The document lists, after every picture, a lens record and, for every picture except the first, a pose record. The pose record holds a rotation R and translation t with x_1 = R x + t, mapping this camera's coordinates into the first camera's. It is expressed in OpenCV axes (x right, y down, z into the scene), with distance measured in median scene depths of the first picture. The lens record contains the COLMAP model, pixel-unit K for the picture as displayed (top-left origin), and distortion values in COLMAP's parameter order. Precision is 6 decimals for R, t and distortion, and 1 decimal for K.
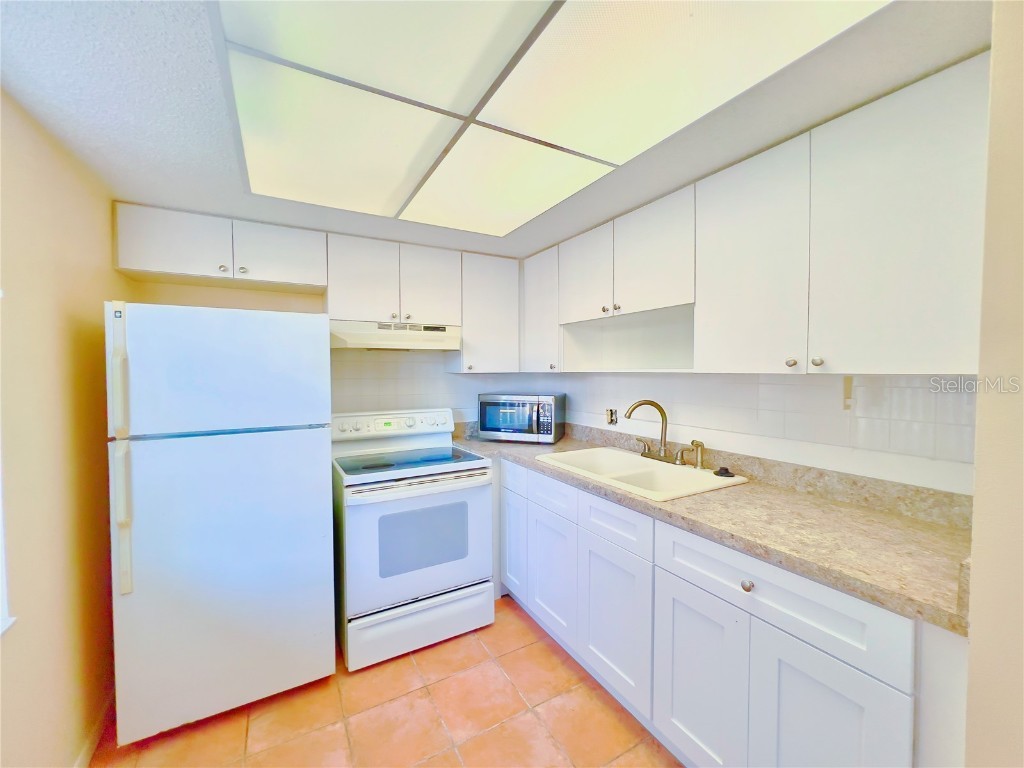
lens RADIAL K [[414.4, 0, 512.4], [0, 414.4, 382.4], [0, 0, 1]] dist [0.003599, -0.000136]
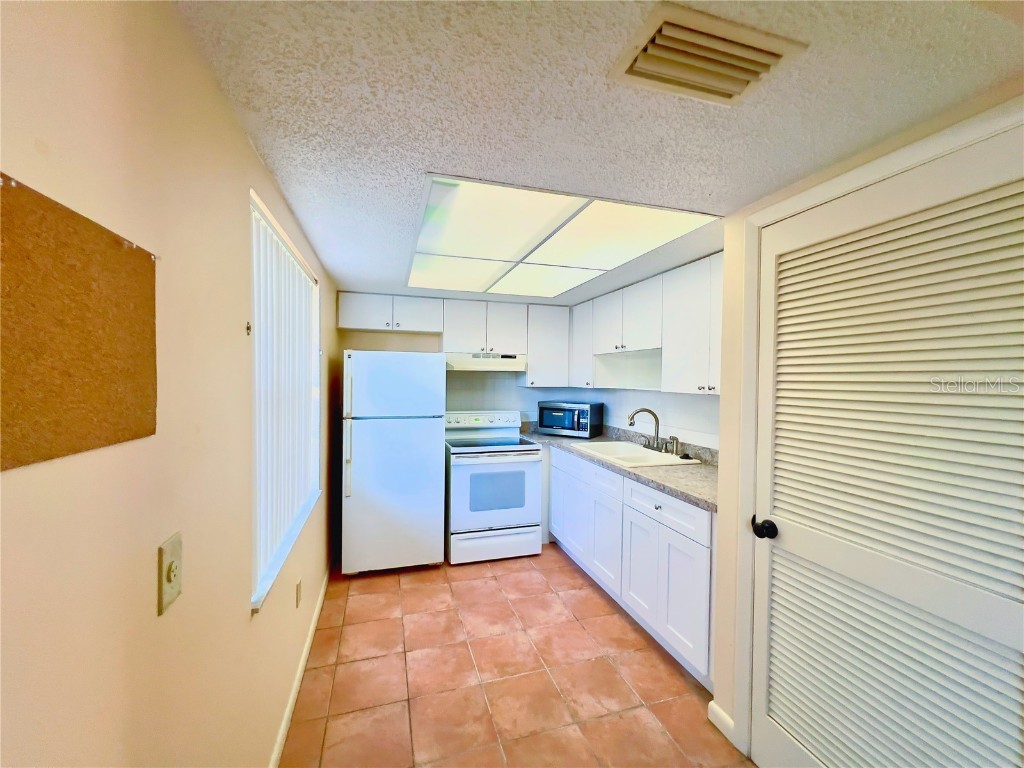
lens RADIAL K [[414.4, 0, 510.5], [0, 414.4, 384.2], [0, 0, 1]] dist [0.003599, -0.000136]
pose [[0.975486, 0.018857, -0.219252, 0.184356], [-0.022578, 0.999640, -0.014475, -0.012259], [0.218900, 0.019071, 0.975561, -0.563763]]
